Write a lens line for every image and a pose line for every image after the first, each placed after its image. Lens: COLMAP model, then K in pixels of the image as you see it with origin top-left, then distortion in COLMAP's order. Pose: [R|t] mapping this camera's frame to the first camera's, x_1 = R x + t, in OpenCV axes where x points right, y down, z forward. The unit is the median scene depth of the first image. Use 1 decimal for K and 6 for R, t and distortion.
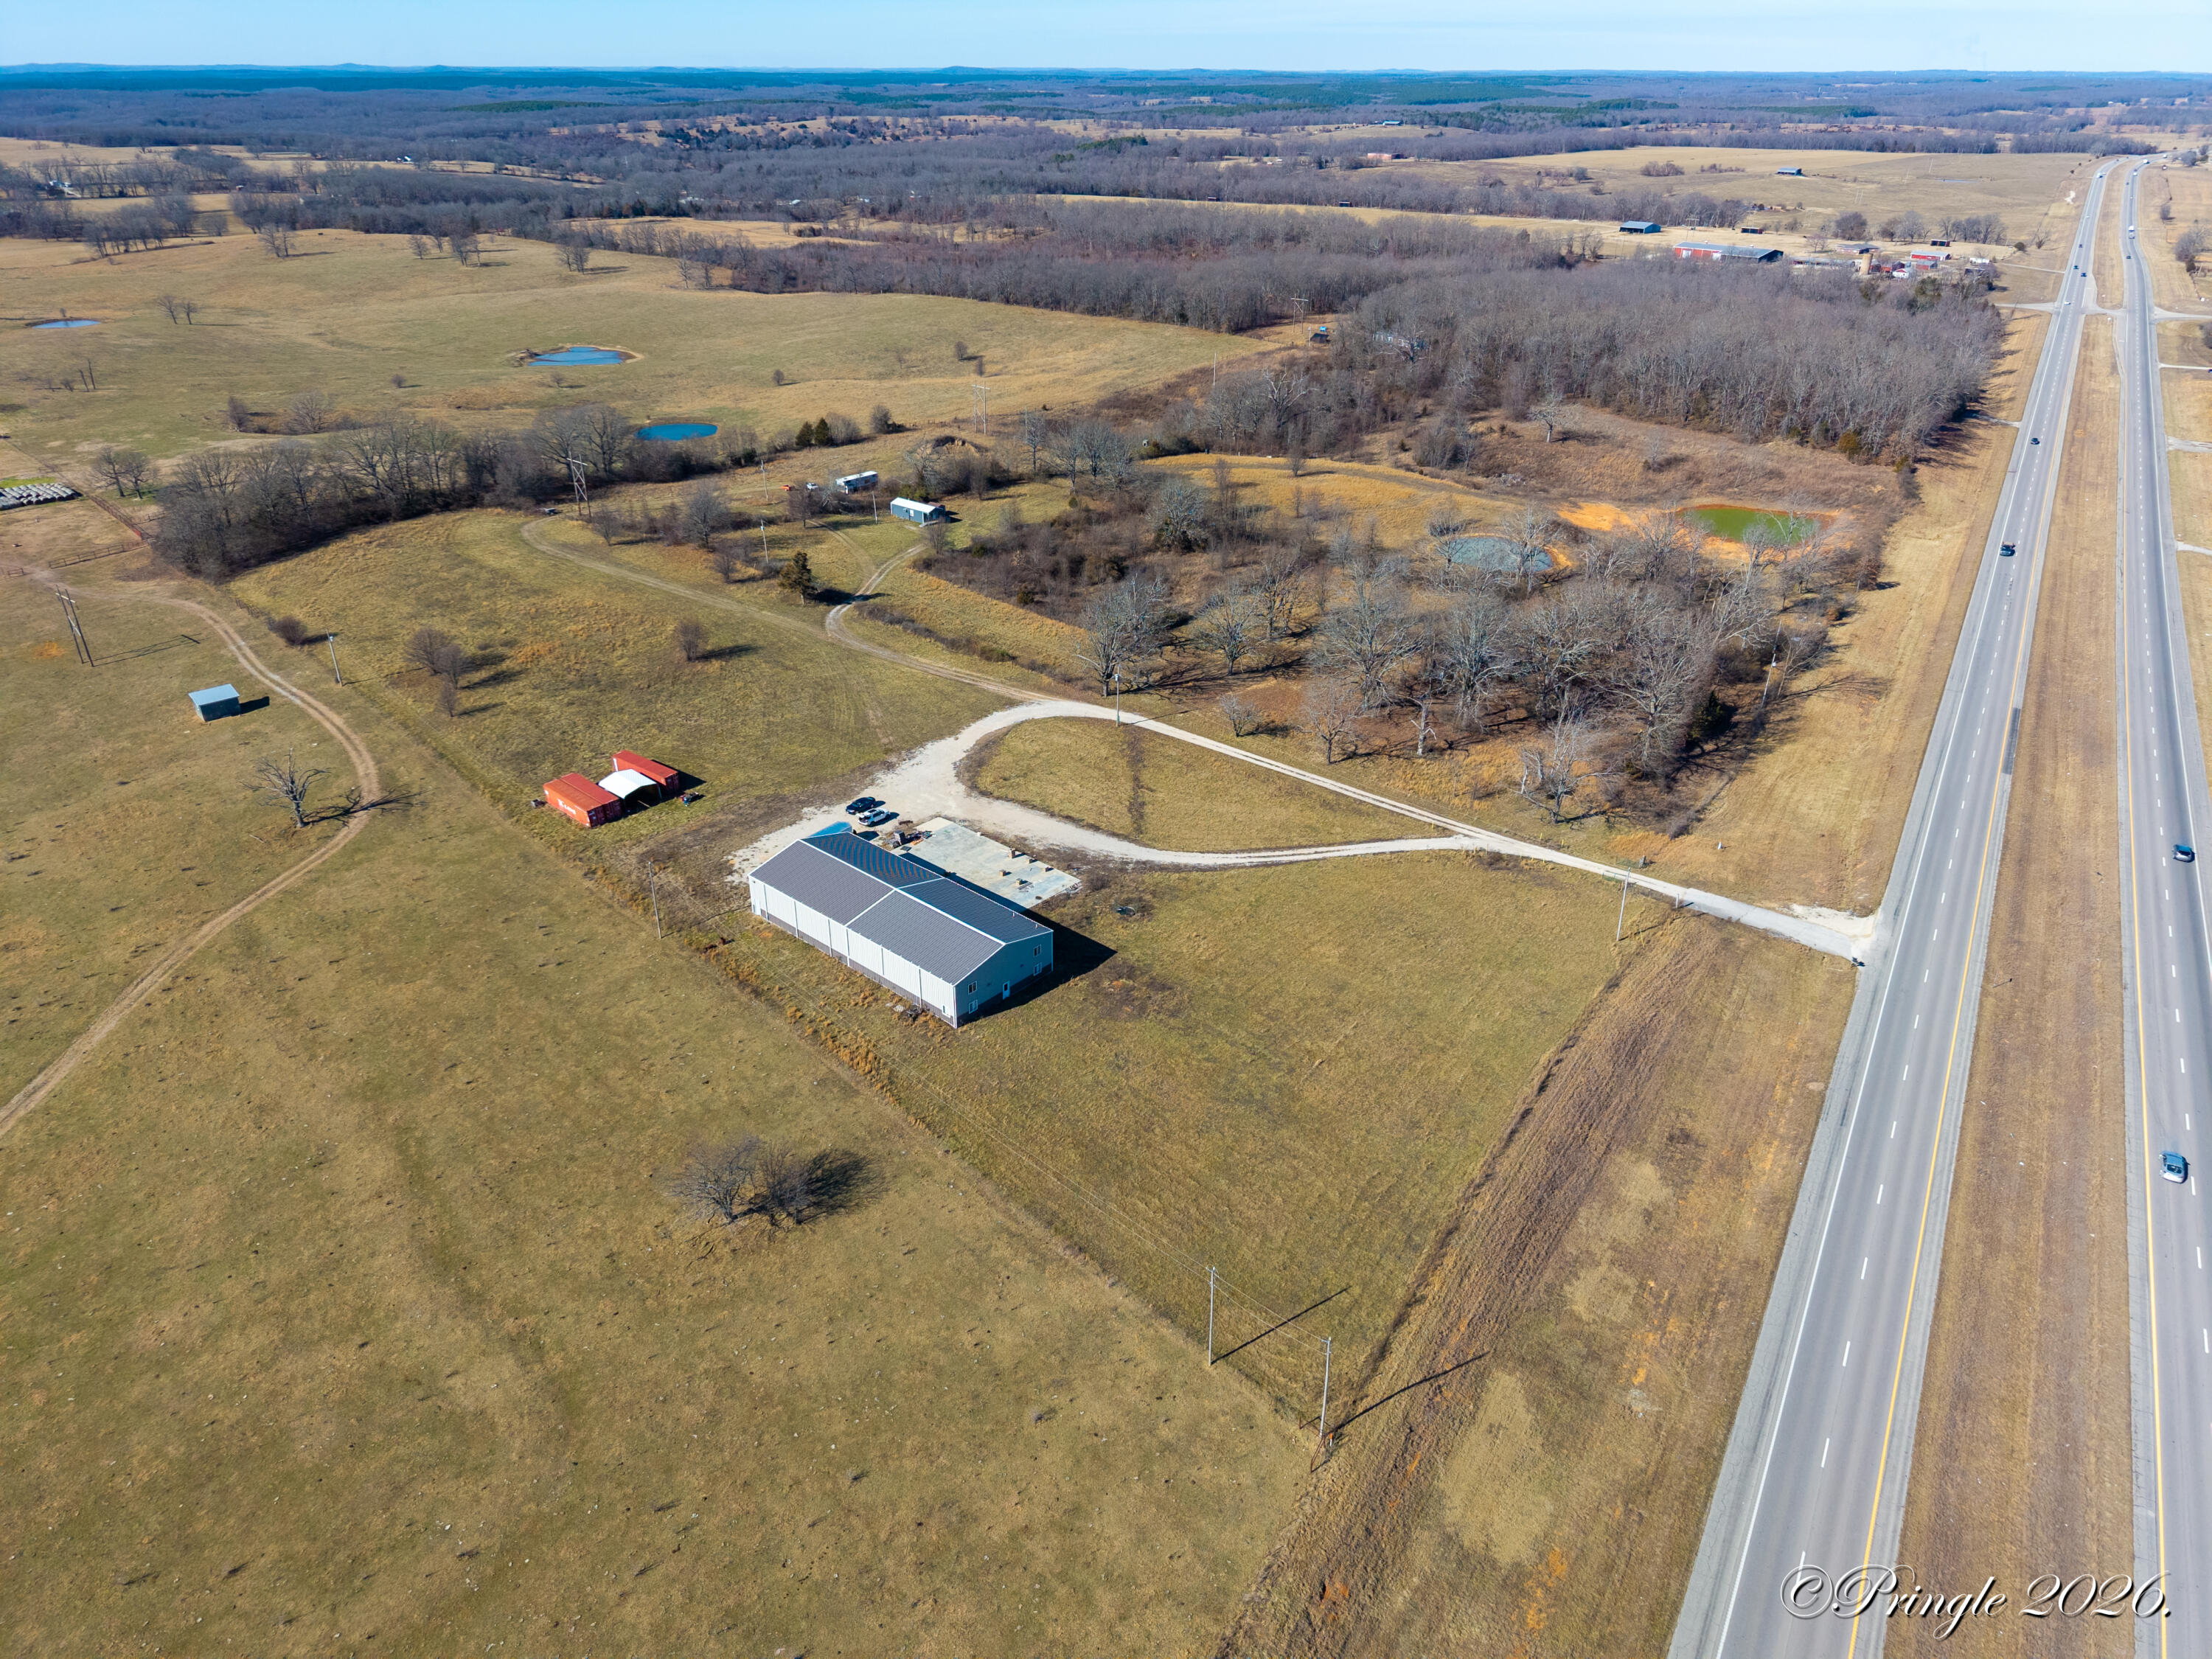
lens RADIAL K [[1509.9, 0, 1102.0], [0, 1509.9, 821.7], [0, 0, 1]] dist [0.013563, -0.013973]
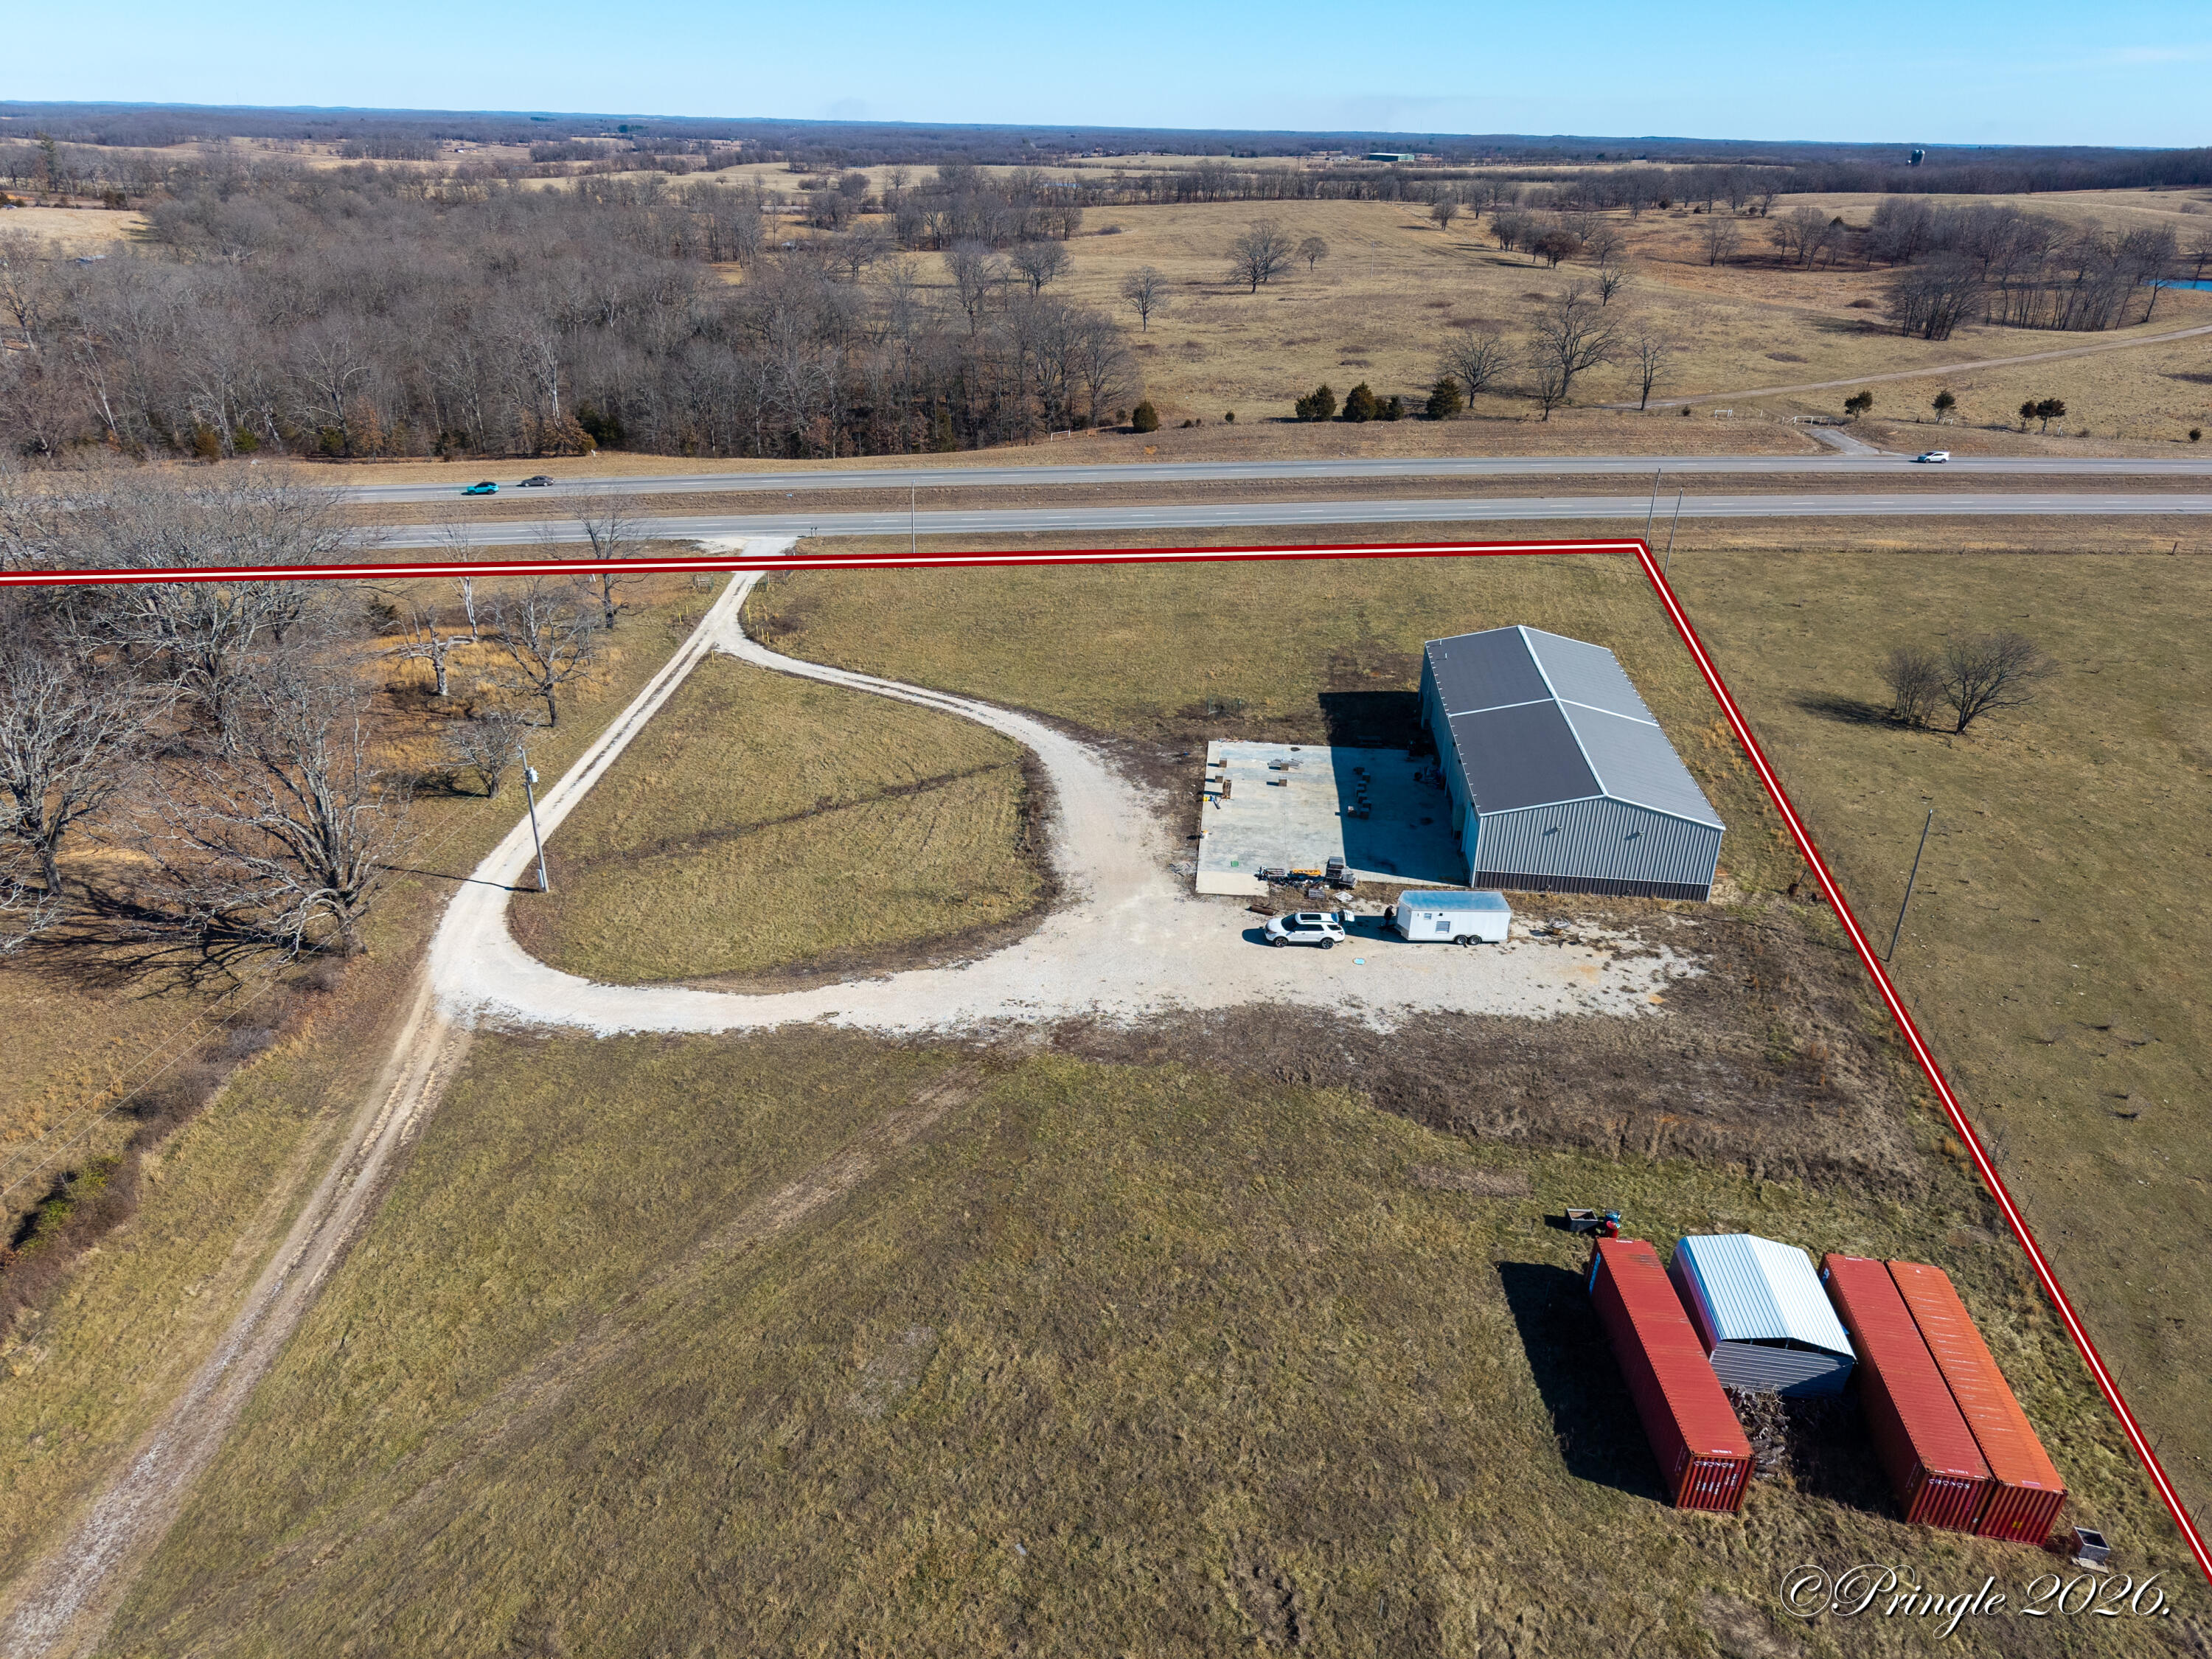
lens RADIAL K [[1509.9, 0, 1105.1], [0, 1509.9, 826.8], [0, 0, 1]] dist [0.013563, -0.013973]
pose [[-0.587042, -0.370714, 0.719689, -0.385140], [0.338232, 0.695371, 0.634080, -0.297927], [-0.735514, 0.615654, -0.282825, 1.033086]]
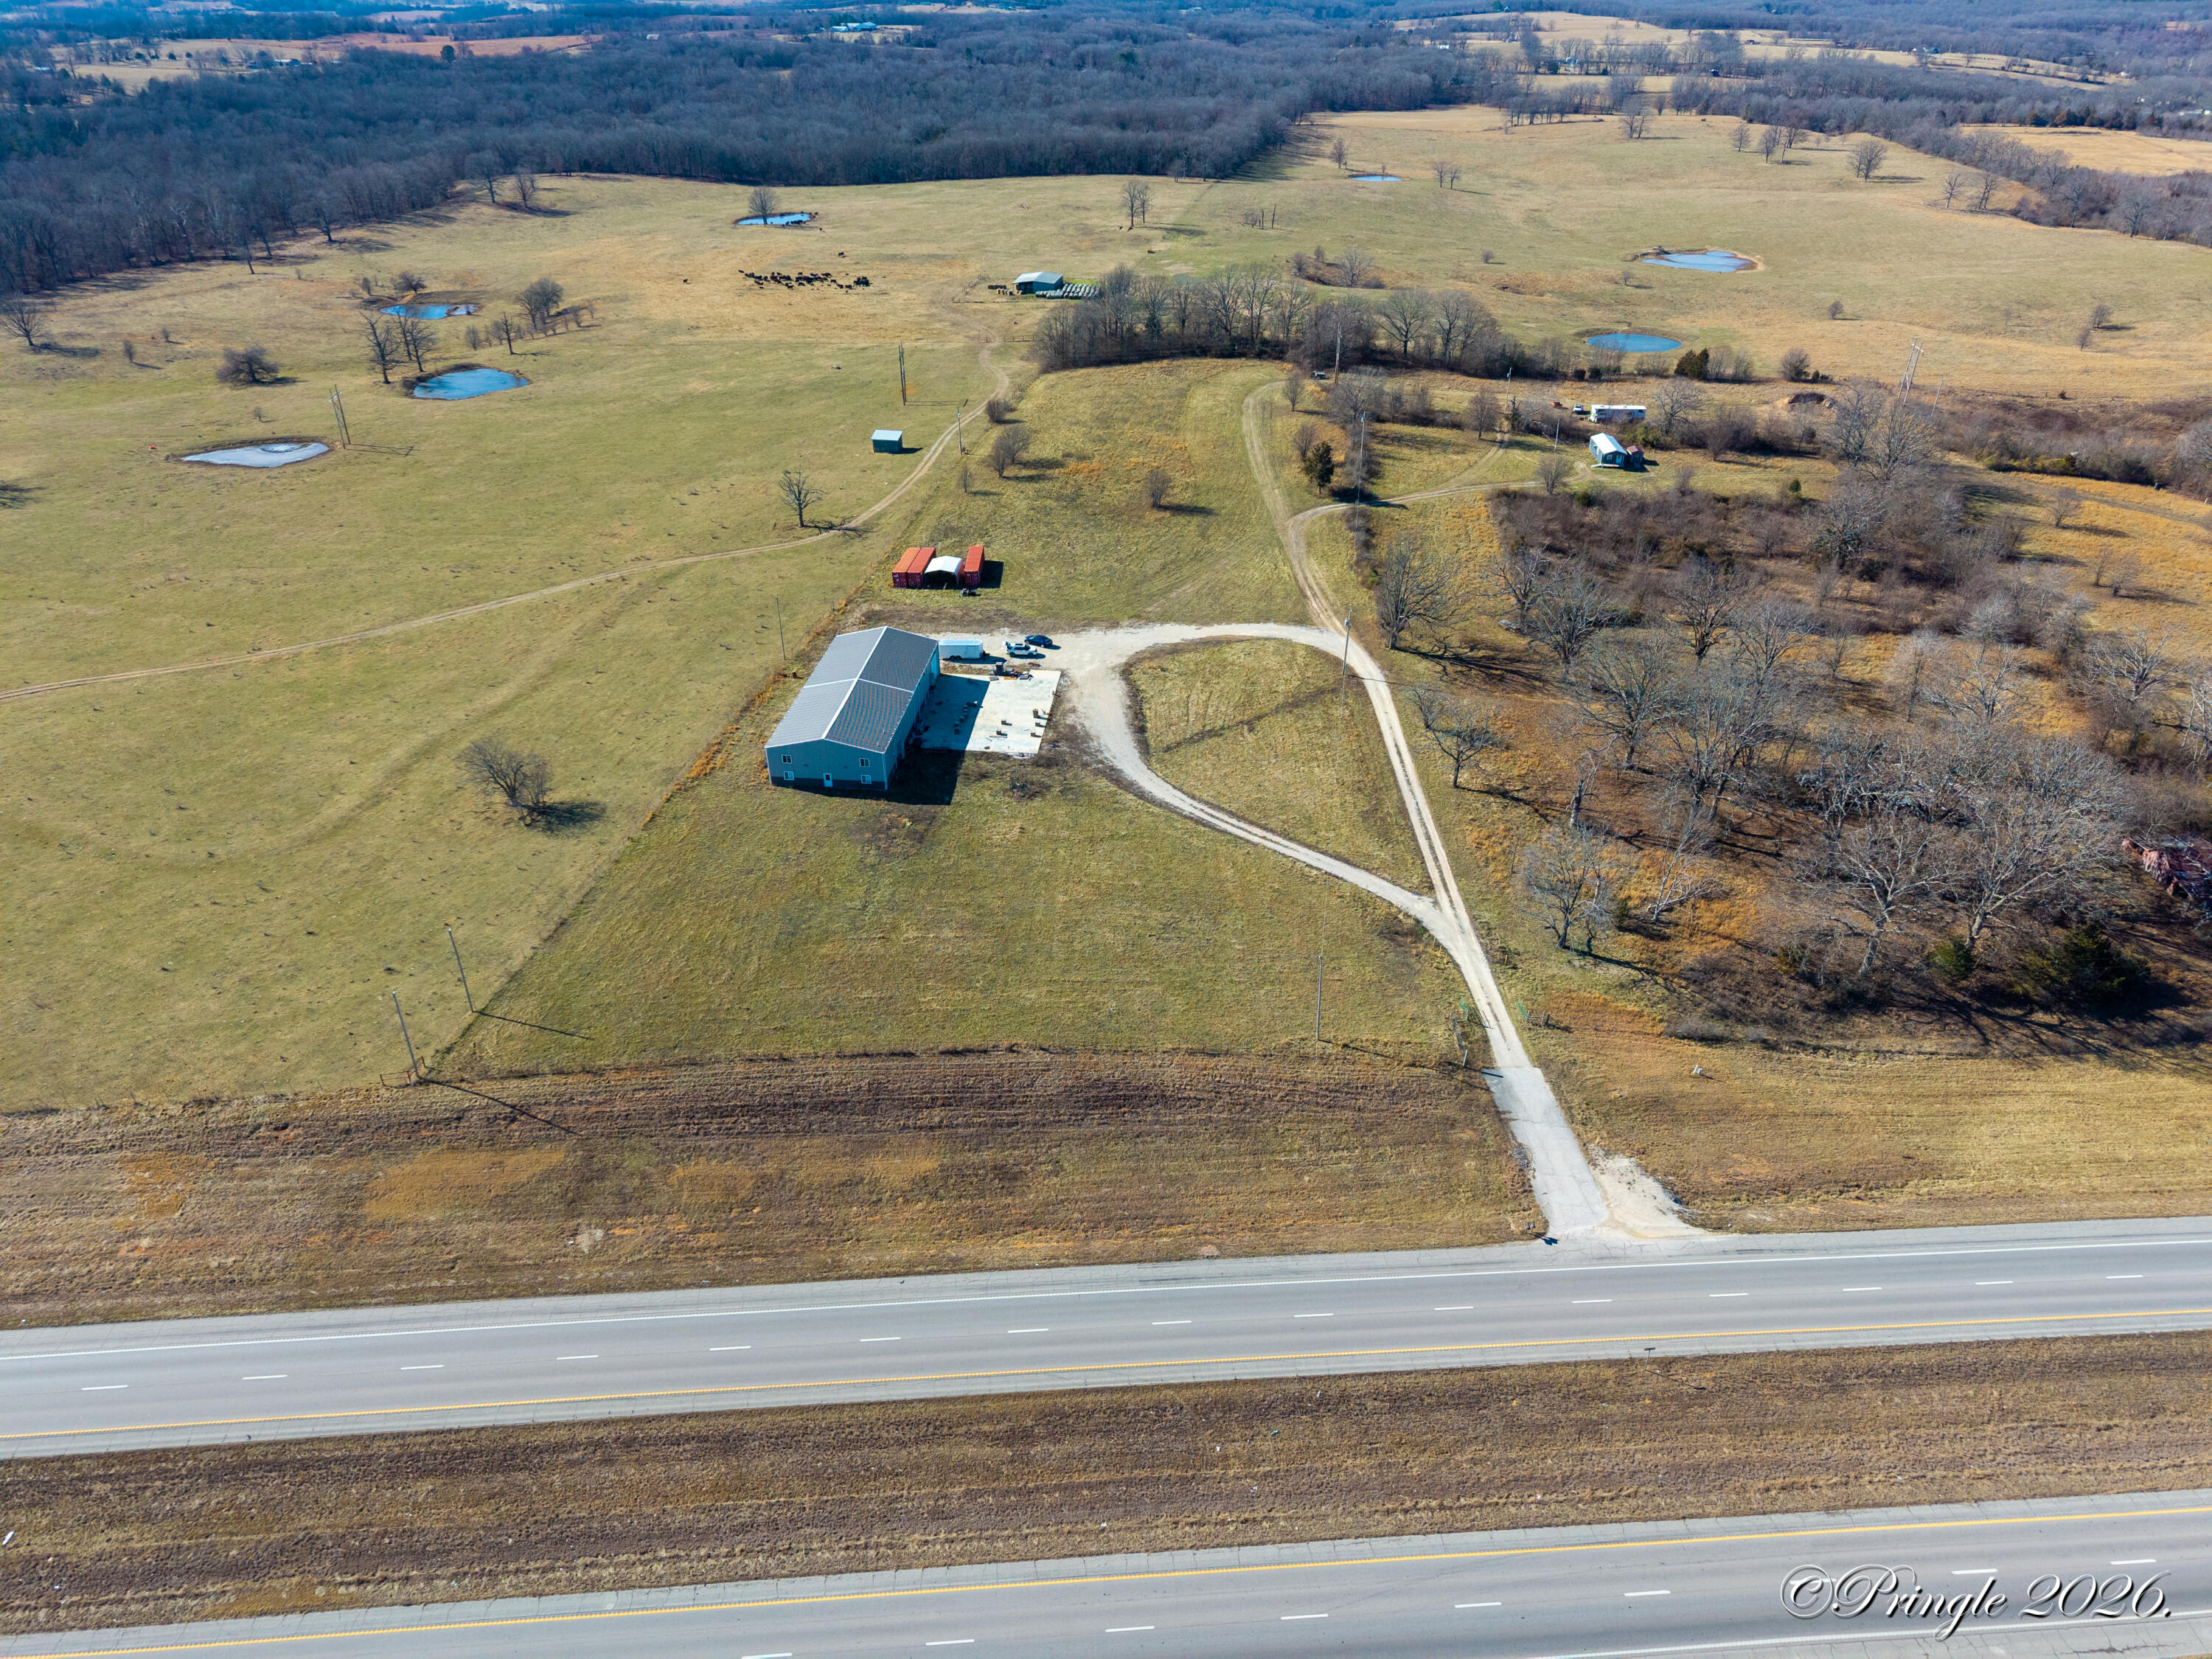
lens RADIAL K [[1509.9, 0, 1100.5], [0, 1509.9, 831.7], [0, 0, 1]] dist [0.013563, -0.013973]
pose [[0.583853, 0.401971, -0.705361, 0.656077], [-0.354958, 0.907771, 0.223508, -0.137196], [0.730150, 0.119878, 0.672688, 0.271275]]
